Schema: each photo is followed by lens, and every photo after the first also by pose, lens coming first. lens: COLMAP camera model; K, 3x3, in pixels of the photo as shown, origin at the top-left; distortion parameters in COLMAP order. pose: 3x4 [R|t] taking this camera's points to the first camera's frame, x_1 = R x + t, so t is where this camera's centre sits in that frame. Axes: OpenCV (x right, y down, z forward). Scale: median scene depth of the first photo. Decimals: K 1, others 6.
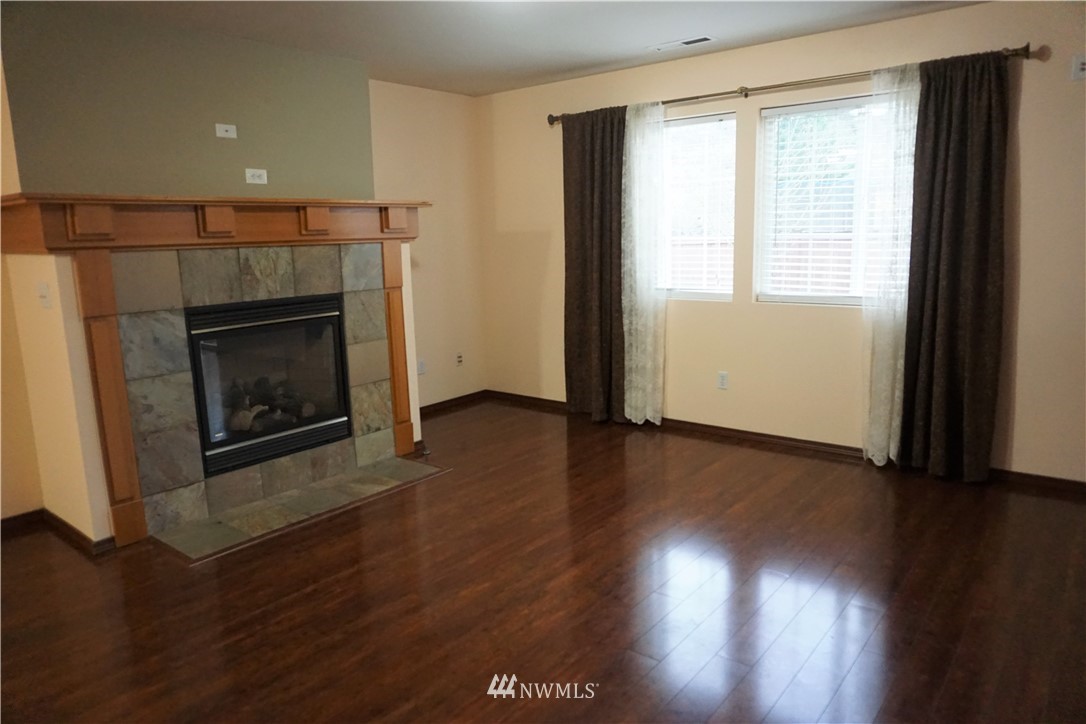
lens RADIAL K [[737.7, 0, 546.3], [0, 737.7, 355.9], [0, 0, 1]] dist [0.001182, -0.000299]
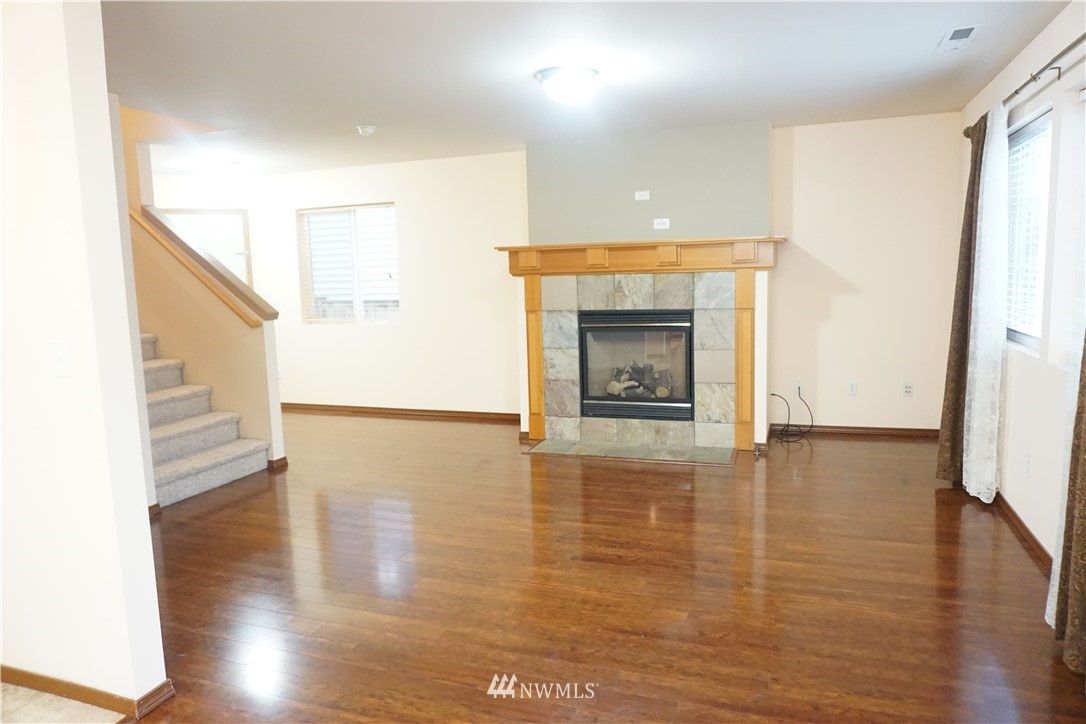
lens RADIAL K [[737.7, 0, 547.4], [0, 737.7, 365.7], [0, 0, 1]] dist [0.001182, -0.000299]
pose [[0.321047, 0.139296, -0.936763, 0.949494], [-0.136309, 0.985622, 0.099846, -0.088998], [0.937203, 0.095634, 0.335418, 0.354719]]
